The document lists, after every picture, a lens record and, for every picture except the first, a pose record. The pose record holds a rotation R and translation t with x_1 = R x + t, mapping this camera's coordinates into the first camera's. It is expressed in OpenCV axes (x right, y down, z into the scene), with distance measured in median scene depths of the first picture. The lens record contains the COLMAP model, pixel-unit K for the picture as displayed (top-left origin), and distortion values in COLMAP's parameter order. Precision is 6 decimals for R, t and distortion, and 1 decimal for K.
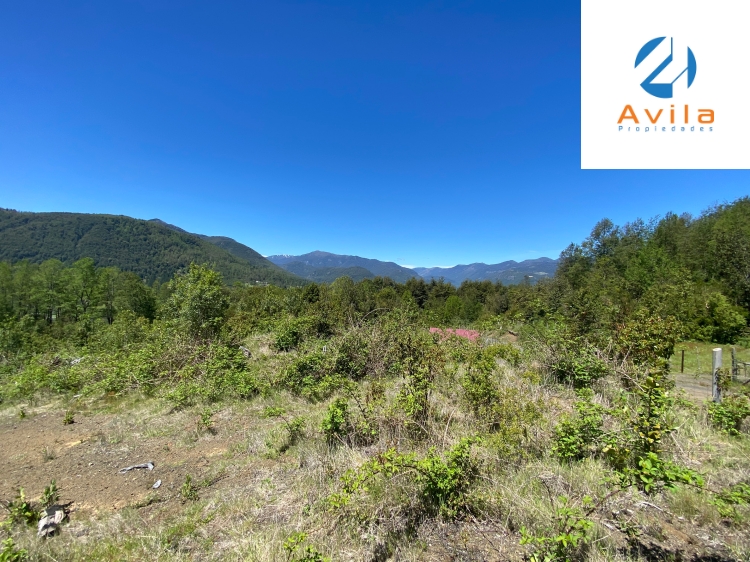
lens RADIAL K [[302.1, 0, 375.0], [0, 302.1, 281.0], [0, 0, 1]] dist [0.000284, -0.015380]
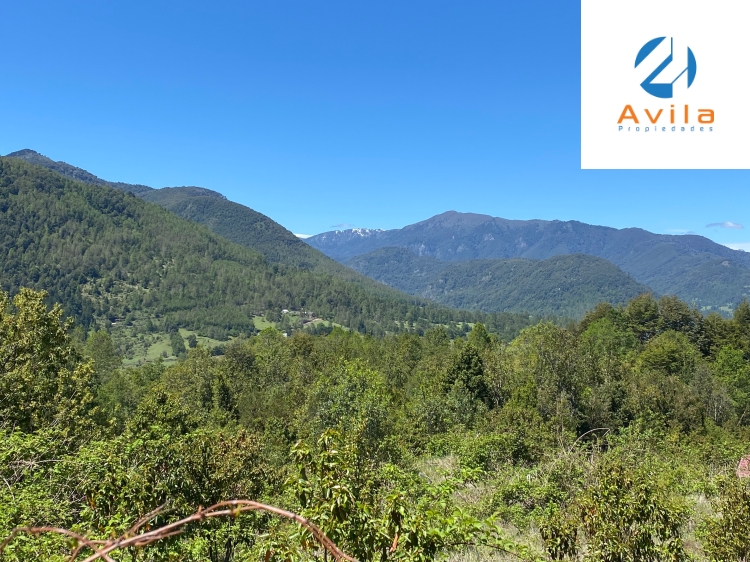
lens RADIAL K [[929.2, 0, 368.6], [0, 929.2, 278.9], [0, 0, 1]] dist [0.072511, -0.010146]
pose [[0.960506, -0.034039, -0.276170, 0.008344], [0.026956, 0.999204, -0.029405, -0.015938], [0.276951, 0.020799, 0.960659, -0.099289]]
